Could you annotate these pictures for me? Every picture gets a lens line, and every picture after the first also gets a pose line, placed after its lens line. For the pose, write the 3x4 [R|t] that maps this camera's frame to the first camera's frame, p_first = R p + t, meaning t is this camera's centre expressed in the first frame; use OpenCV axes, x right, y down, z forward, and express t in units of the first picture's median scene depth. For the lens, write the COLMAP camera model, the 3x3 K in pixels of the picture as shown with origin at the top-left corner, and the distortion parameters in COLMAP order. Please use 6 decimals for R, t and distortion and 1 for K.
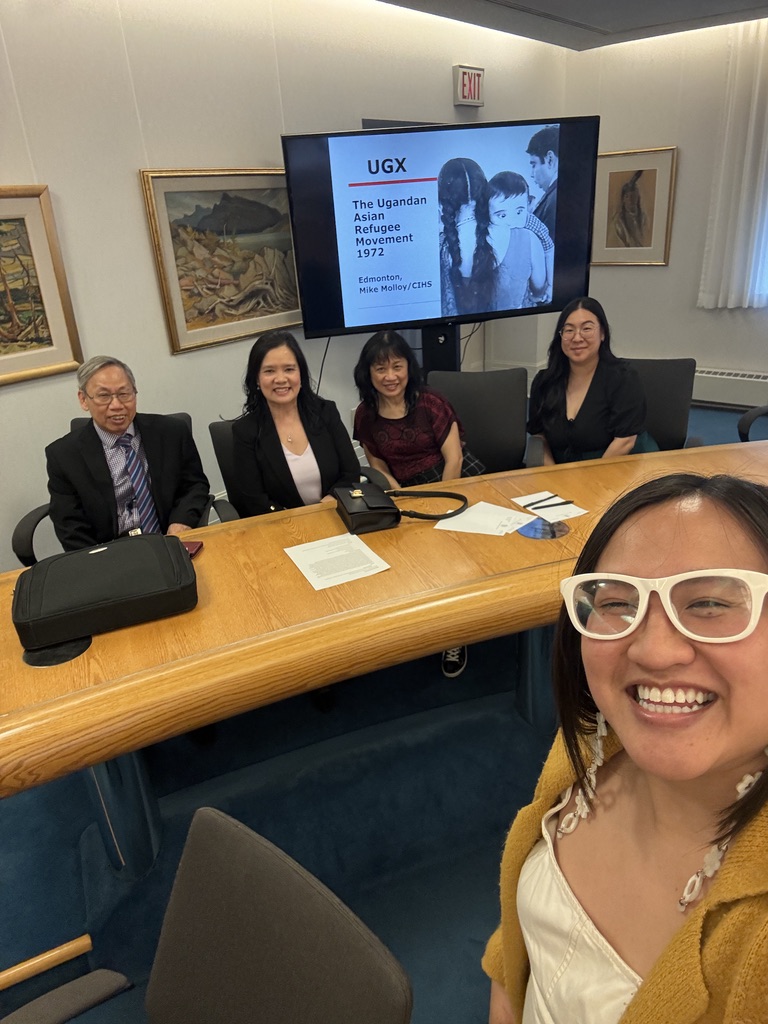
lens RADIAL K [[715.0, 0, 394.1], [0, 715.0, 524.8], [0, 0, 1]] dist [0.076428, -0.096807]
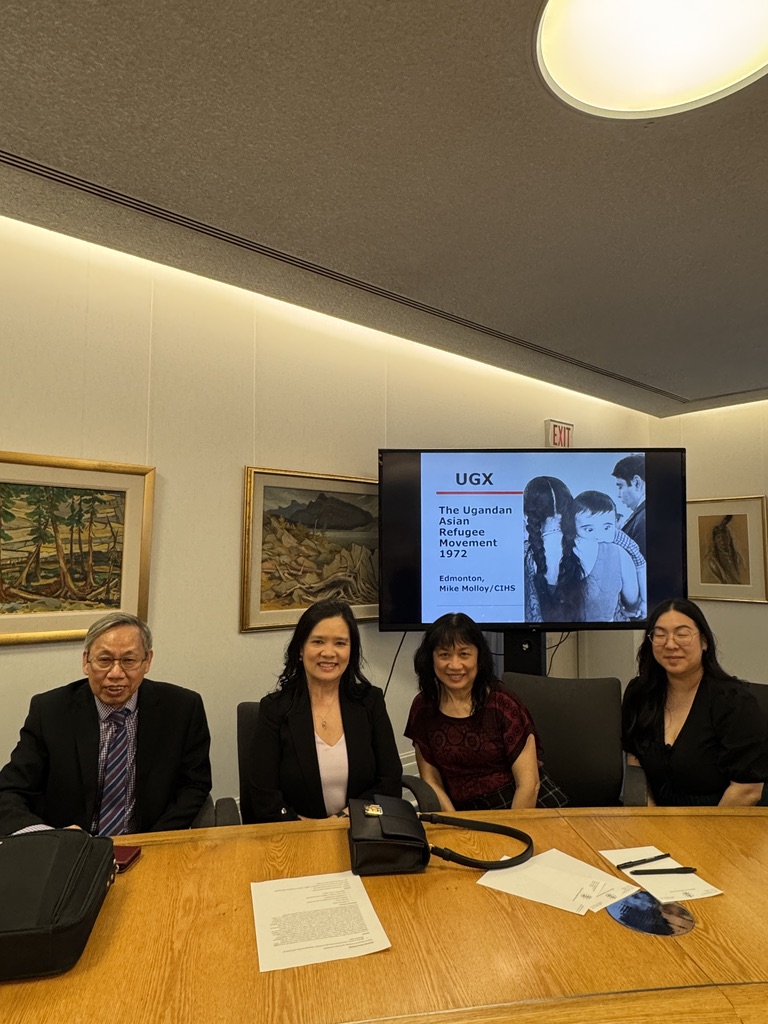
lens RADIAL K [[643.1, 0, 381.8], [0, 643.1, 510.3], [0, 0, 1]] dist [0.001652, -0.003147]
pose [[0.980049, 0.050576, -0.192216, 0.039882], [-0.134390, 0.881132, -0.453372, -0.010600], [0.146438, 0.470158, 0.870349, 0.180426]]
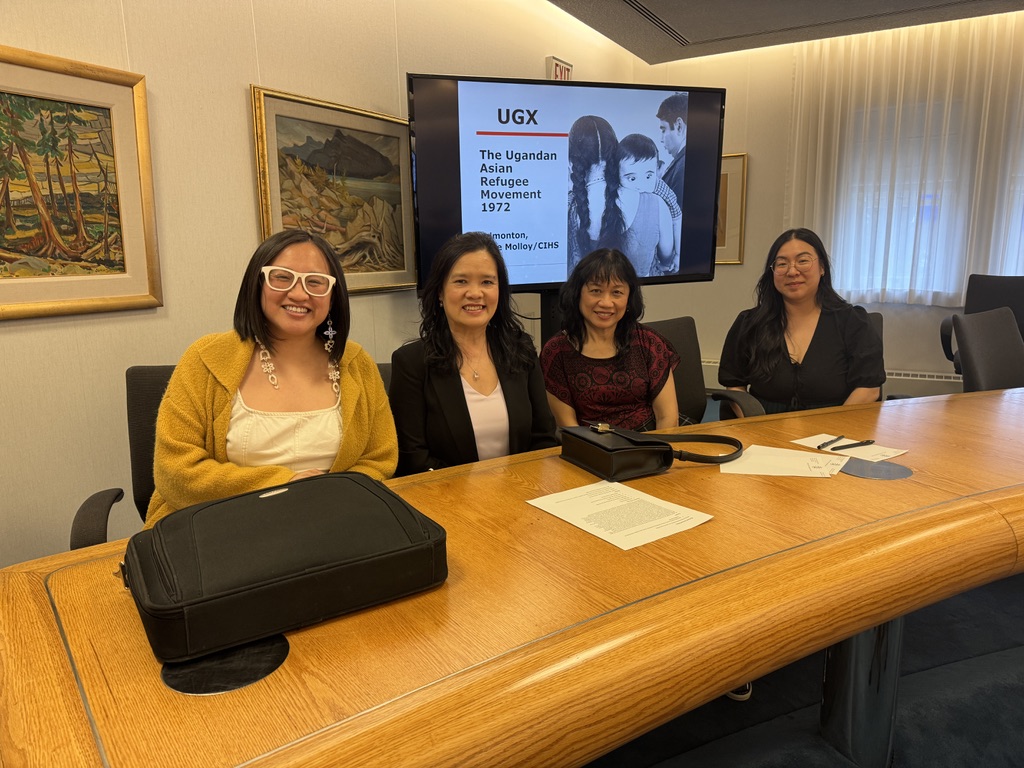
lens RADIAL K [[719.4, 0, 507.8], [0, 719.4, 396.4], [0, 0, 1]] dist [0.083154, -0.106862]
pose [[0.987467, 0.006205, 0.157705, -0.162177], [0.028435, 0.975881, -0.216444, 0.048646], [-0.155245, 0.218215, 0.963474, 0.188273]]
